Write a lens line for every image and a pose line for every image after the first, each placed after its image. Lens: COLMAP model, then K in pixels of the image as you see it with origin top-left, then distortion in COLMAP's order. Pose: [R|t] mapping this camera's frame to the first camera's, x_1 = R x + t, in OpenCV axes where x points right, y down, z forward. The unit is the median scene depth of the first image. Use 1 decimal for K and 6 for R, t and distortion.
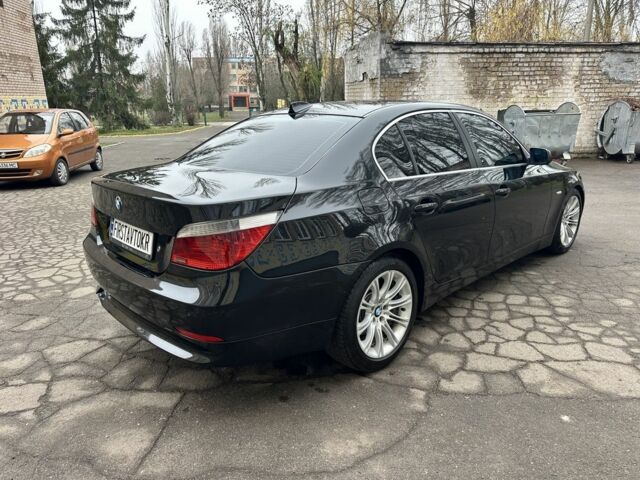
lens RADIAL K [[452.0, 0, 322.6], [0, 452.0, 241.5], [0, 0, 1]] dist [0.007796, -0.003127]
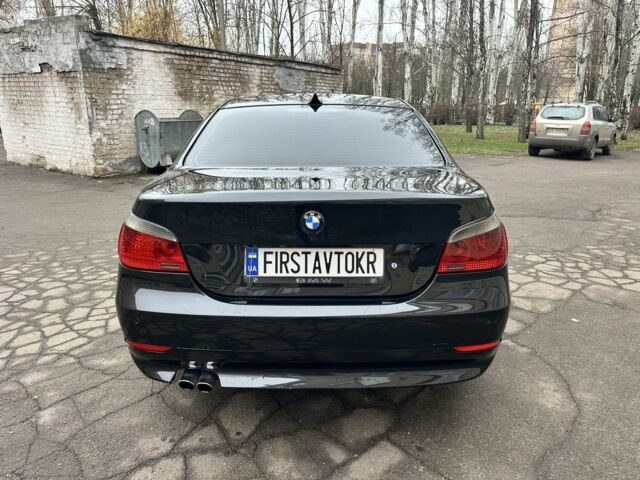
lens RADIAL K [[452.0, 0, 322.6], [0, 452.0, 241.5], [0, 0, 1]] dist [0.007796, -0.003127]
pose [[0.693561, -0.179444, 0.697692, -0.208218], [0.187042, 0.980122, 0.066149, -0.021352], [-0.695693, 0.084619, 0.713338, 0.107642]]
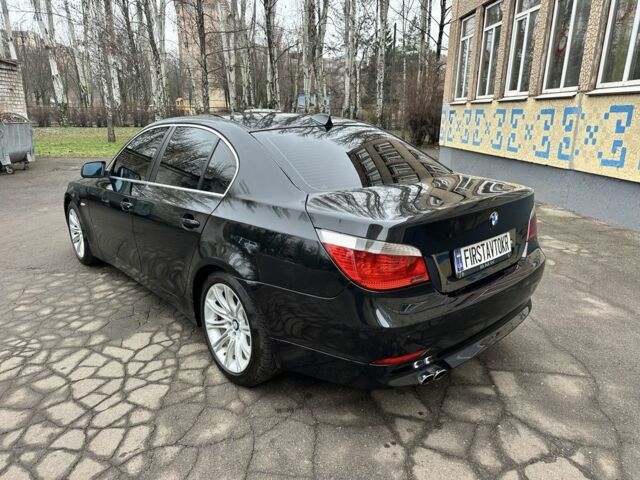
lens RADIAL K [[452.0, 0, 322.6], [0, 452.0, 241.5], [0, 0, 1]] dist [0.007796, -0.003127]
pose [[0.031407, -0.256829, 0.965947, -0.310955], [0.278308, 0.930450, 0.238342, -0.082336], [-0.959978, 0.261345, 0.100700, 0.280380]]
